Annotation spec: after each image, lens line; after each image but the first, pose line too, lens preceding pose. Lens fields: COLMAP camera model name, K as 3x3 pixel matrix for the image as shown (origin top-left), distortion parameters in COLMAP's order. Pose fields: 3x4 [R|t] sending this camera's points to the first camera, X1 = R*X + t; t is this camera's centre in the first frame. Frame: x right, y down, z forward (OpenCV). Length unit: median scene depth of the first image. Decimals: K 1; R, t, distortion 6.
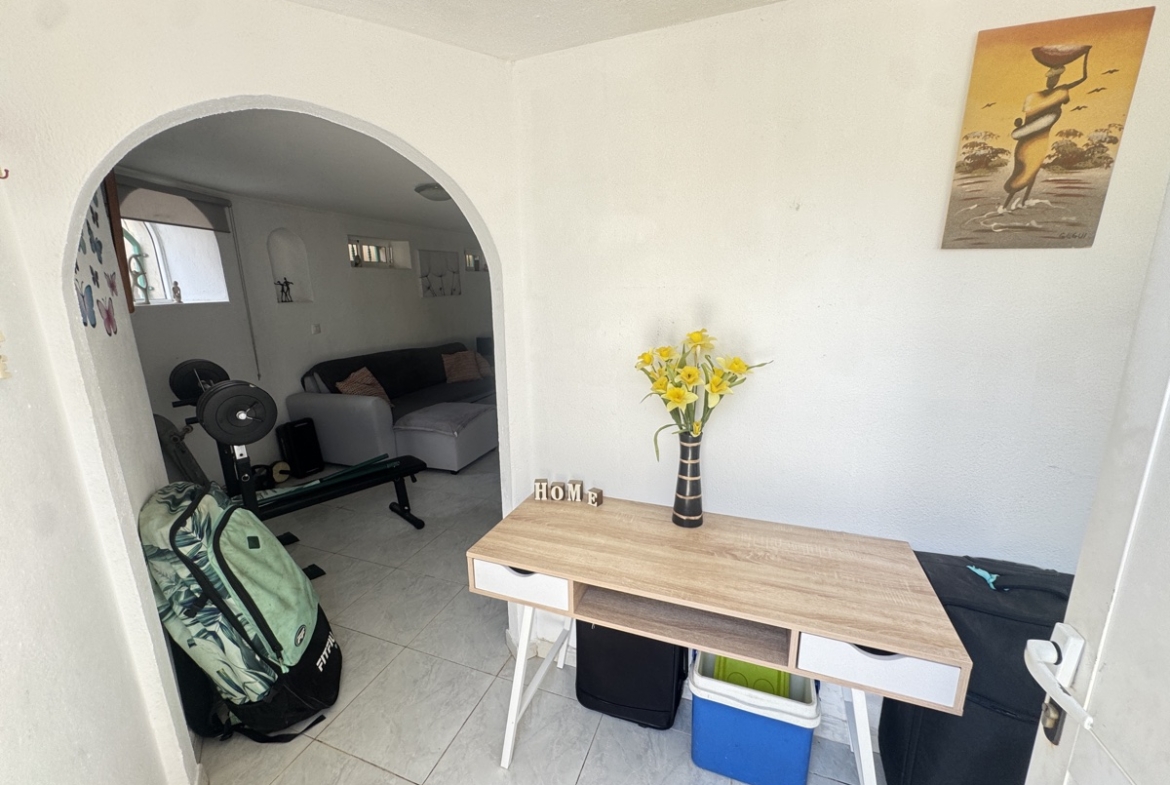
lens RADIAL K [[468.6, 0, 582.8], [0, 468.6, 393.3], [0, 0, 1]] dist [-0.003497, 0.000498]
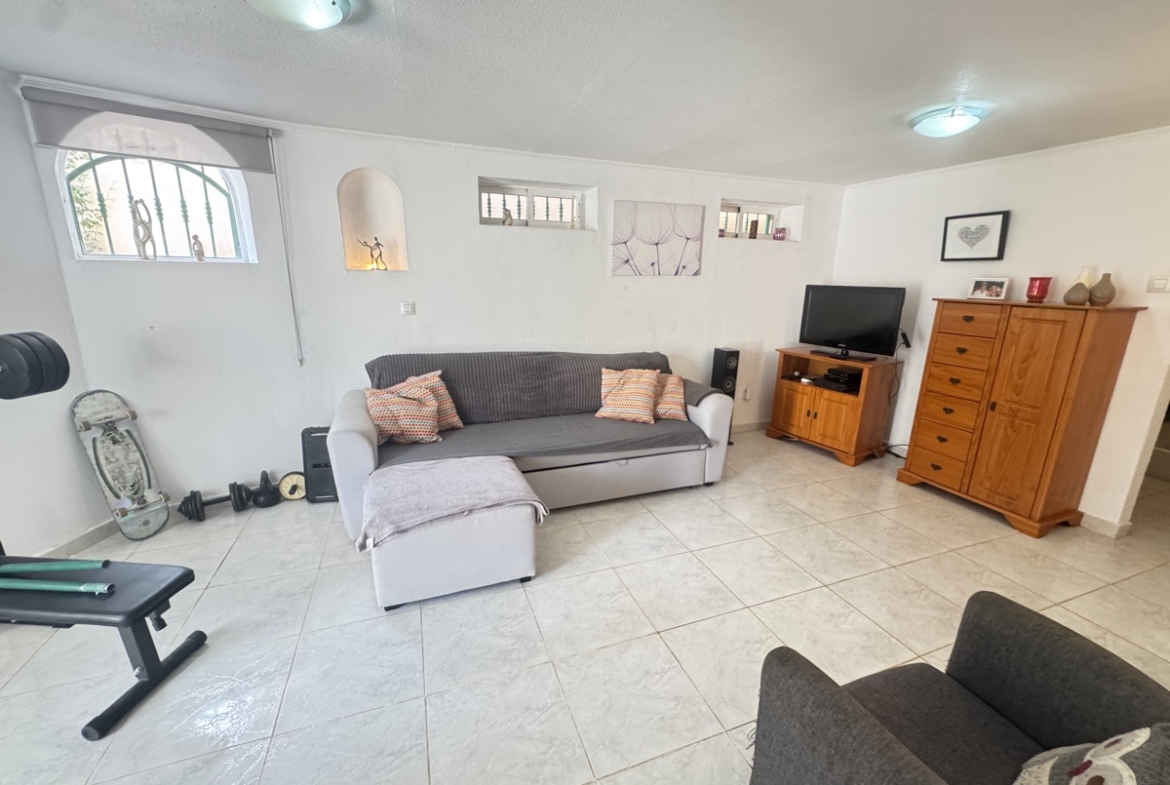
lens RADIAL K [[468.6, 0, 587.0], [0, 468.6, 390.4], [0, 0, 1]] dist [-0.003497, 0.000498]
pose [[0.658872, 0.215714, -0.720663, 0.139255], [-0.201570, 0.973597, 0.107137, -0.117338], [0.724746, 0.074675, 0.684957, 0.564059]]
